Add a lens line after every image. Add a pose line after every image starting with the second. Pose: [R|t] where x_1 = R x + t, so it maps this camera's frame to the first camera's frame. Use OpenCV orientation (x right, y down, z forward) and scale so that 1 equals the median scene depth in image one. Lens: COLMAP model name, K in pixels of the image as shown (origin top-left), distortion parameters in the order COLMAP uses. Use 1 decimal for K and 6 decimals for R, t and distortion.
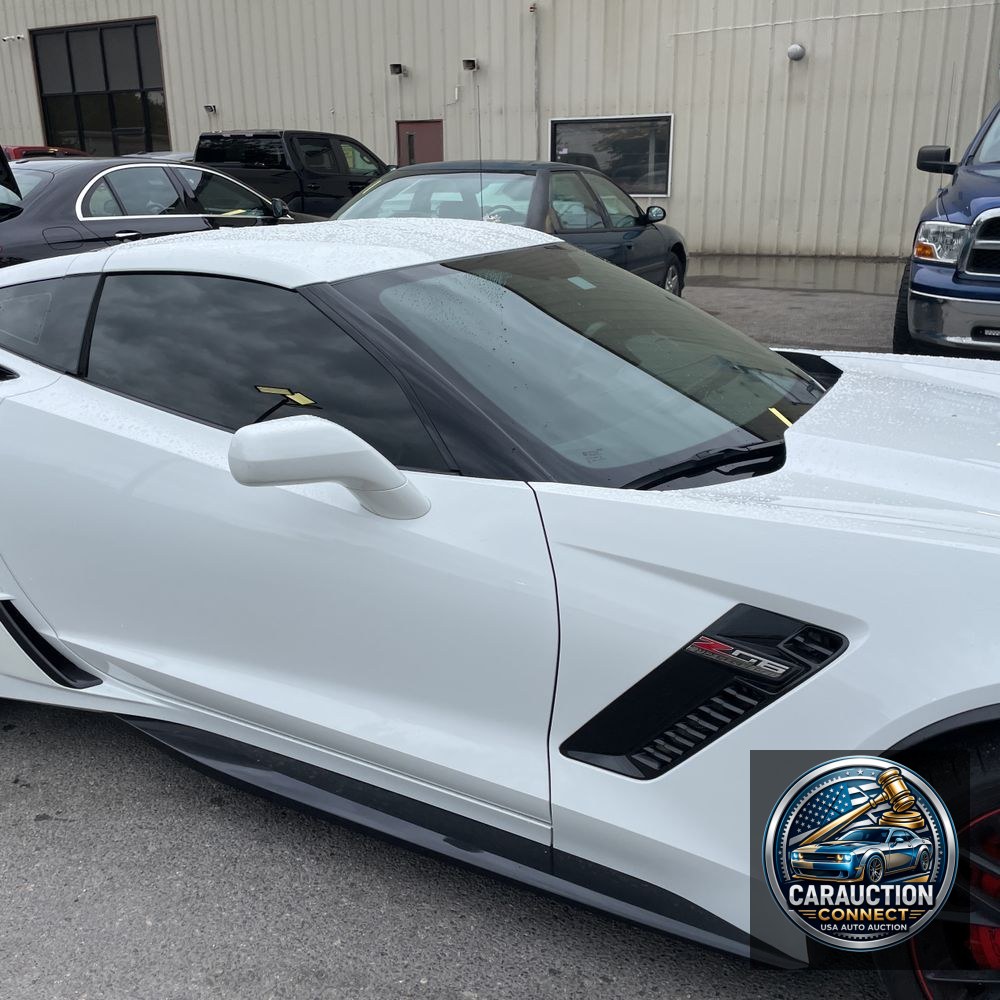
lens RADIAL K [[1019.2, 0, 500.4], [0, 1019.2, 491.7], [0, 0, 1]] dist [0.028386, 0.000000]
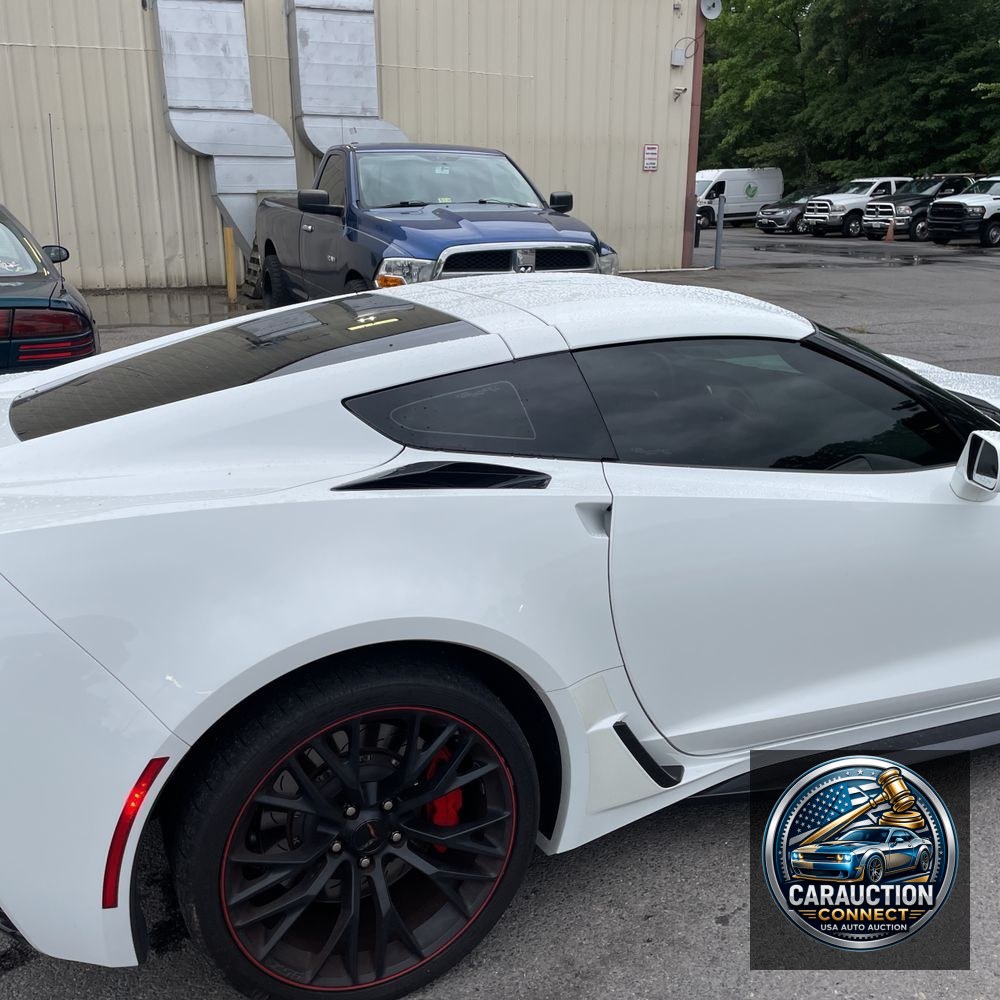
lens RADIAL K [[1019.2, 0, 500.7], [0, 1019.2, 496.4], [0, 0, 1]] dist [0.028386, 0.000000]
pose [[0.618303, -0.207741, 0.757987, -0.163171], [0.222081, 0.971312, 0.085051, -0.025532], [-0.753911, 0.115747, 0.646700, 0.066359]]
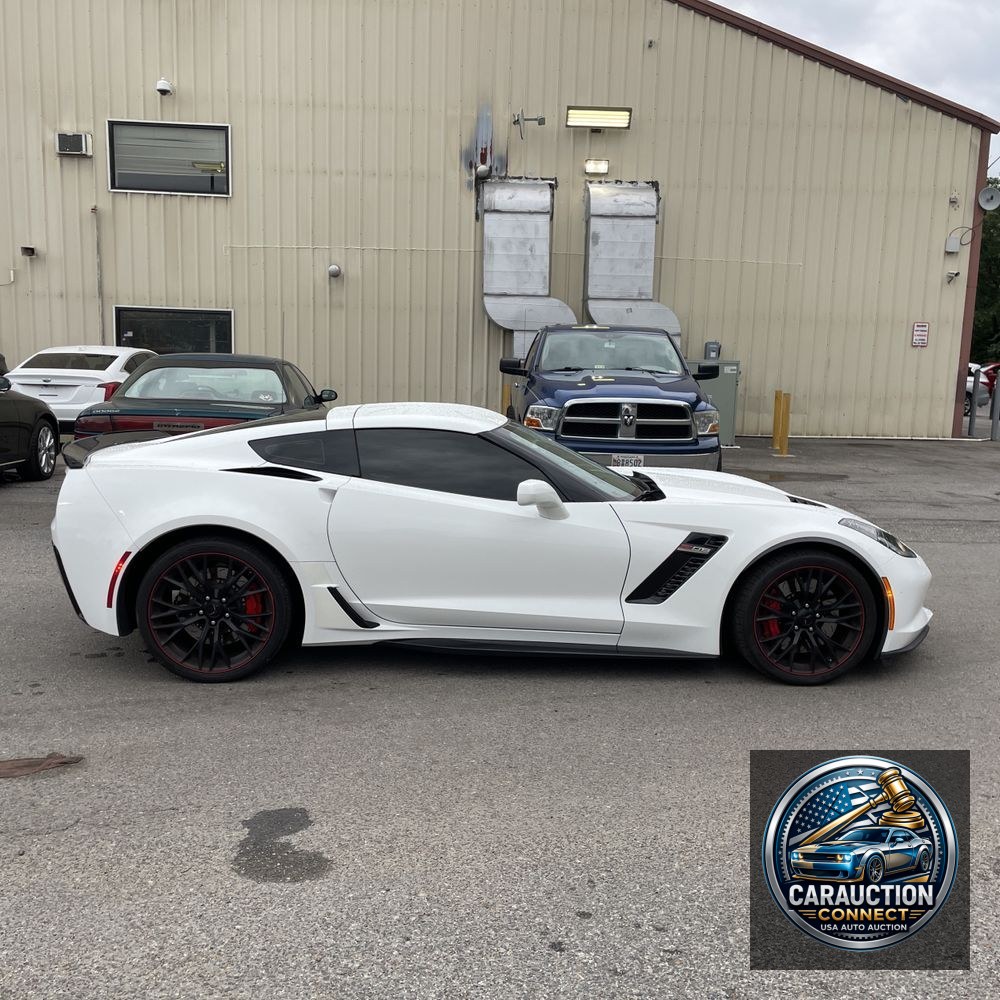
lens RADIAL K [[1019.2, 0, 511.5], [0, 1019.2, 532.9], [0, 0, 1]] dist [0.028386, 0.000000]
pose [[0.857468, -0.051312, 0.511972, -0.165833], [0.115580, 0.988795, -0.094476, 0.031444], [-0.501388, 0.140184, 0.853791, -0.123078]]
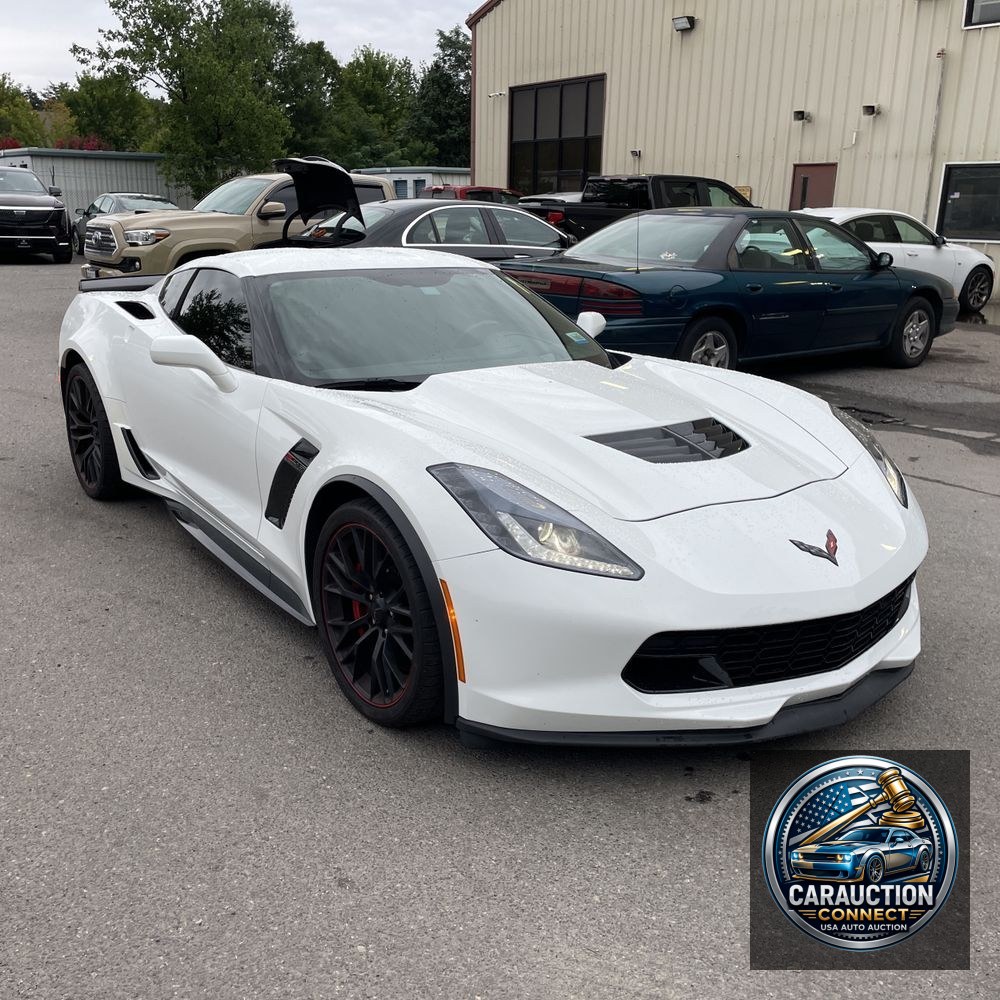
lens RADIAL K [[1019.2, 0, 495.0], [0, 1019.2, 498.9], [0, 0, 1]] dist [0.028386, 0.000000]
pose [[0.891000, 0.147936, -0.429225, 0.139147], [-0.158438, 0.987303, 0.011390, 0.014152], [0.425460, 0.057857, 0.903126, -0.064373]]
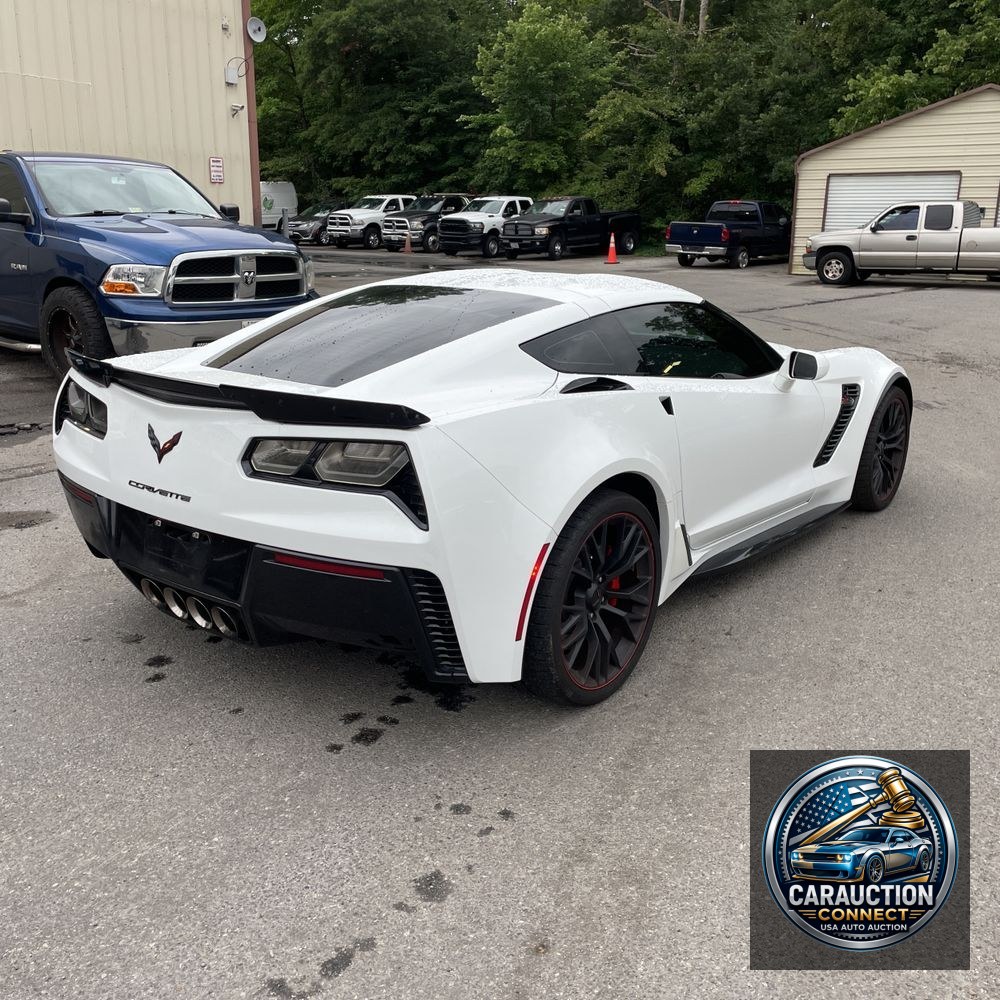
lens RADIAL K [[1019.2, 0, 508.8], [0, 1019.2, 505.9], [0, 0, 1]] dist [0.028386, 0.000000]
pose [[0.179497, -0.255653, 0.949959, -0.269843], [0.273927, 0.940441, 0.201333, -0.040528], [-0.944852, 0.224081, 0.238836, 0.120580]]
